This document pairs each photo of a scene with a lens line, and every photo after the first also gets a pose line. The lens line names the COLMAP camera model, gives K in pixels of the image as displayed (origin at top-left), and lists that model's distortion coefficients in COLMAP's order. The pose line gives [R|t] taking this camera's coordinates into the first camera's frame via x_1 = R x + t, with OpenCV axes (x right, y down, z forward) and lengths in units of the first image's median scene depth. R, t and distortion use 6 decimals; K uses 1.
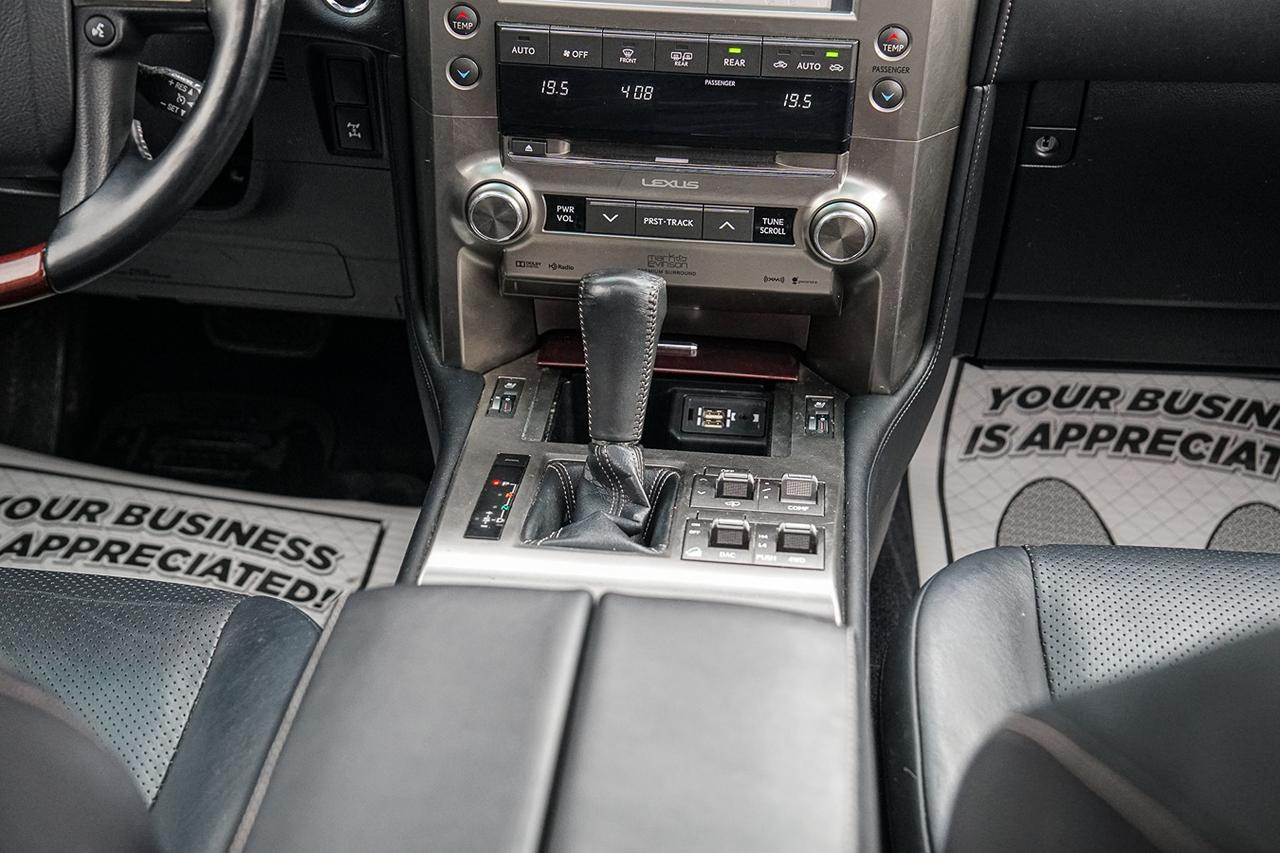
lens RADIAL K [[2166.3, 0, 631.2], [0, 2166.3, 426.7], [0, 0, 1]] dist [0.229982, 0.615166]
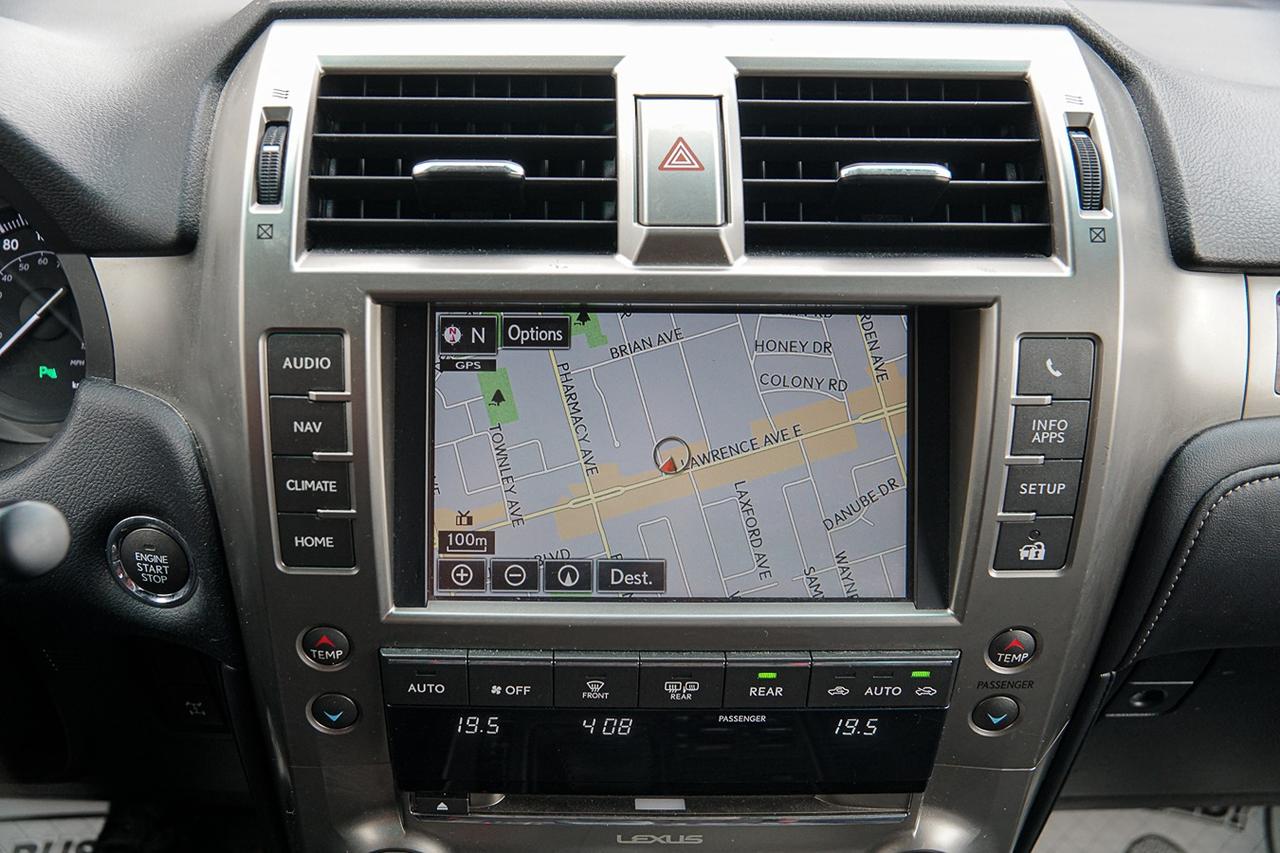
lens RADIAL K [[1156.0, 0, 555.0], [0, 1156.0, 429.7], [0, 0, 1]] dist [-0.033593, 0.005754]
pose [[0.996152, -0.057449, 0.066184, -0.029489], [0.057001, 0.998337, 0.008632, -0.239566], [-0.066570, -0.004826, 0.997770, 0.650910]]
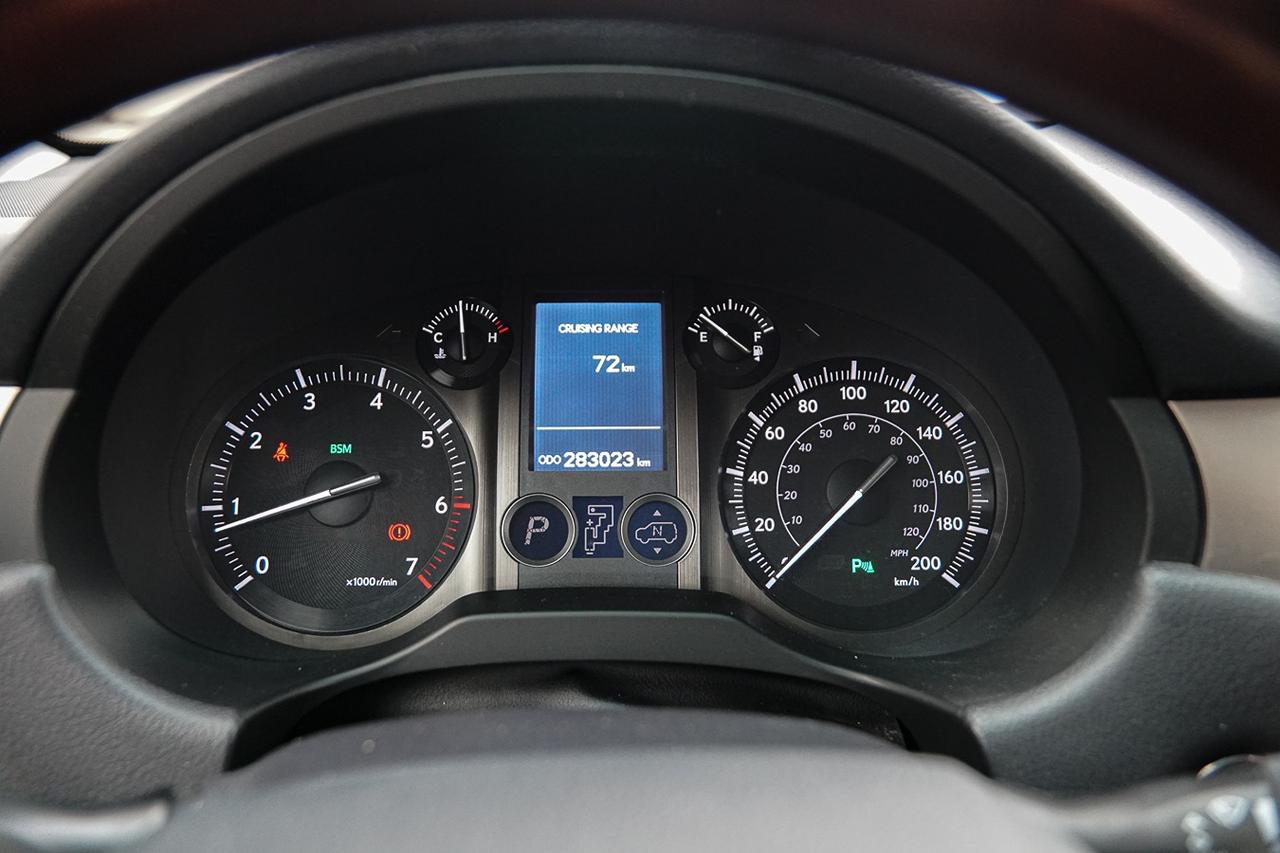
lens RADIAL K [[1156.0, 0, 555.0], [0, 1156.0, 429.7], [0, 0, 1]] dist [-0.033593, 0.005754]
pose [[0.994731, -0.056202, 0.085736, -0.298669], [0.070241, 0.982818, -0.170691, -0.255687], [-0.074669, 0.175814, 0.981587, 0.758458]]
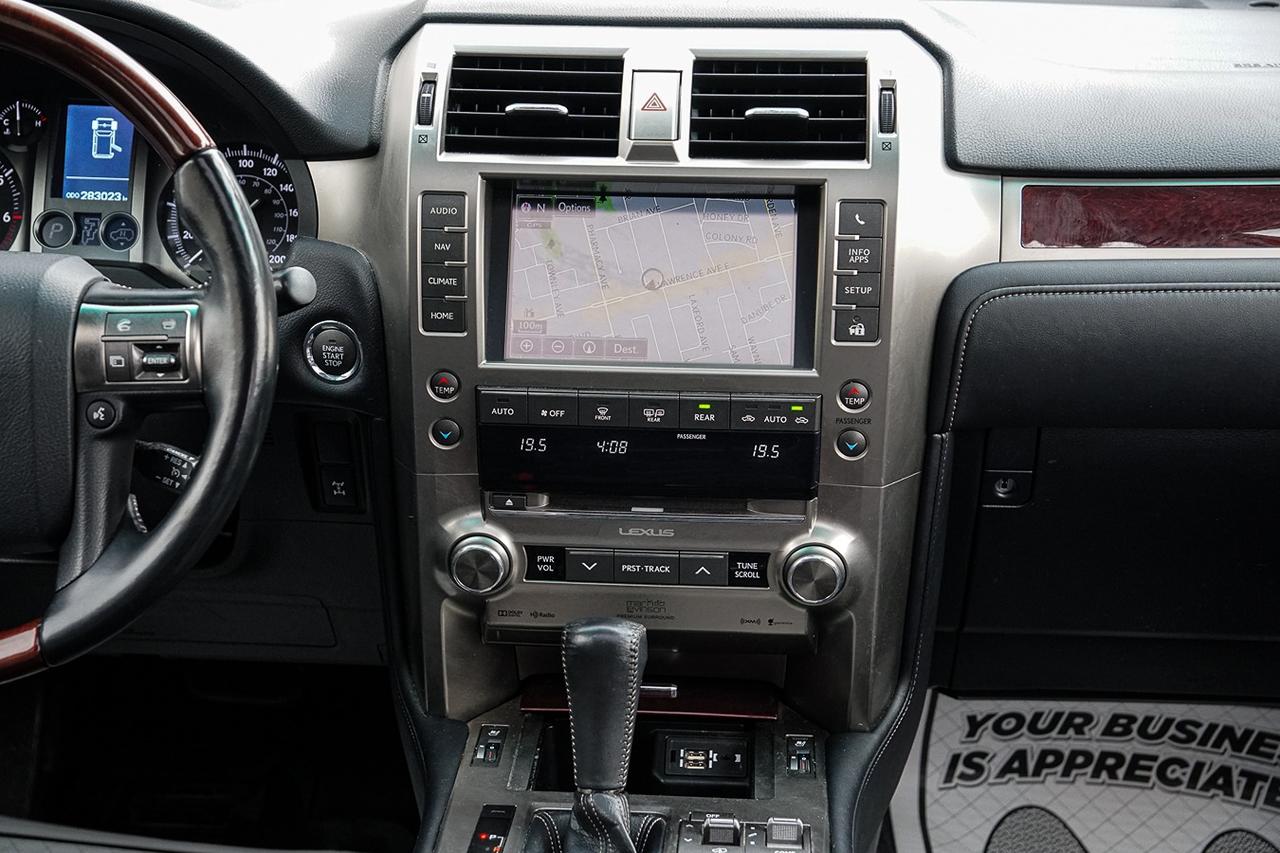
lens RADIAL K [[2166.3, 0, 631.2], [0, 2166.3, 426.7], [0, 0, 1]] dist [0.229982, 0.615166]
pose [[0.999453, -0.027644, 0.018129, -0.006650], [0.029926, 0.989578, -0.140851, -0.016249], [-0.014046, 0.141317, 0.989865, -0.028524]]
